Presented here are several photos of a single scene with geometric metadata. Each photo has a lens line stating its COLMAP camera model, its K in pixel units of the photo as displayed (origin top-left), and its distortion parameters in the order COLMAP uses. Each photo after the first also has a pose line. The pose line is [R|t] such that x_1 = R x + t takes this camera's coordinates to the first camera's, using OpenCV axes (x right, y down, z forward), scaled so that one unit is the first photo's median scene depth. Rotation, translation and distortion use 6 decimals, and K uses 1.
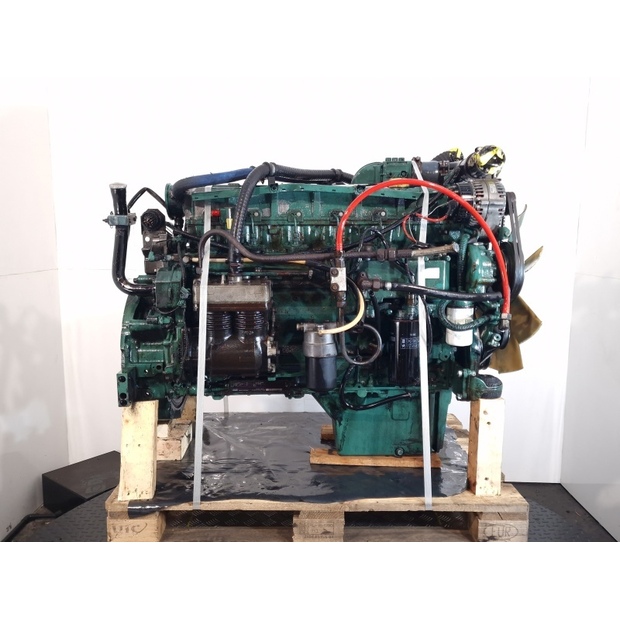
lens RADIAL K [[557.6, 0, 310.0], [0, 557.6, 310.0], [0, 0, 1]] dist [0.084246, -0.002823]
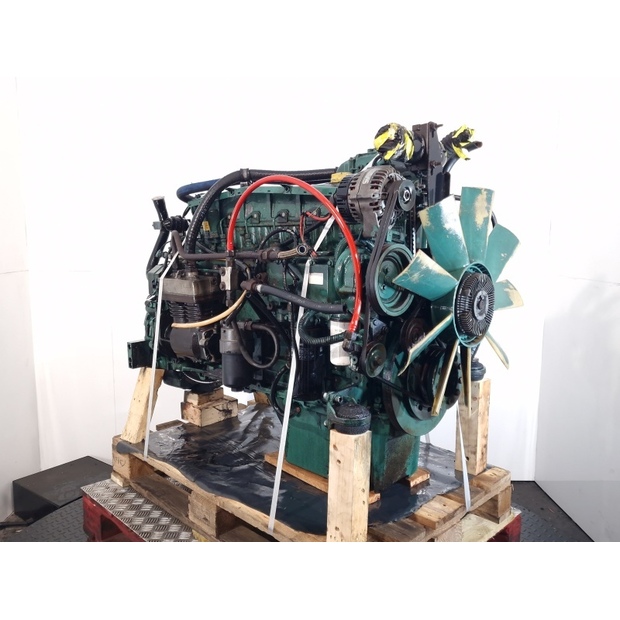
lens RADIAL K [[557.6, 0, 310.0], [0, 557.6, 310.0], [0, 0, 1]] dist [0.084246, -0.002823]
pose [[0.686314, 0.090976, -0.721593, 0.870777], [-0.097657, 0.994689, 0.032524, -0.044295], [0.720719, 0.048147, 0.691554, 0.390353]]
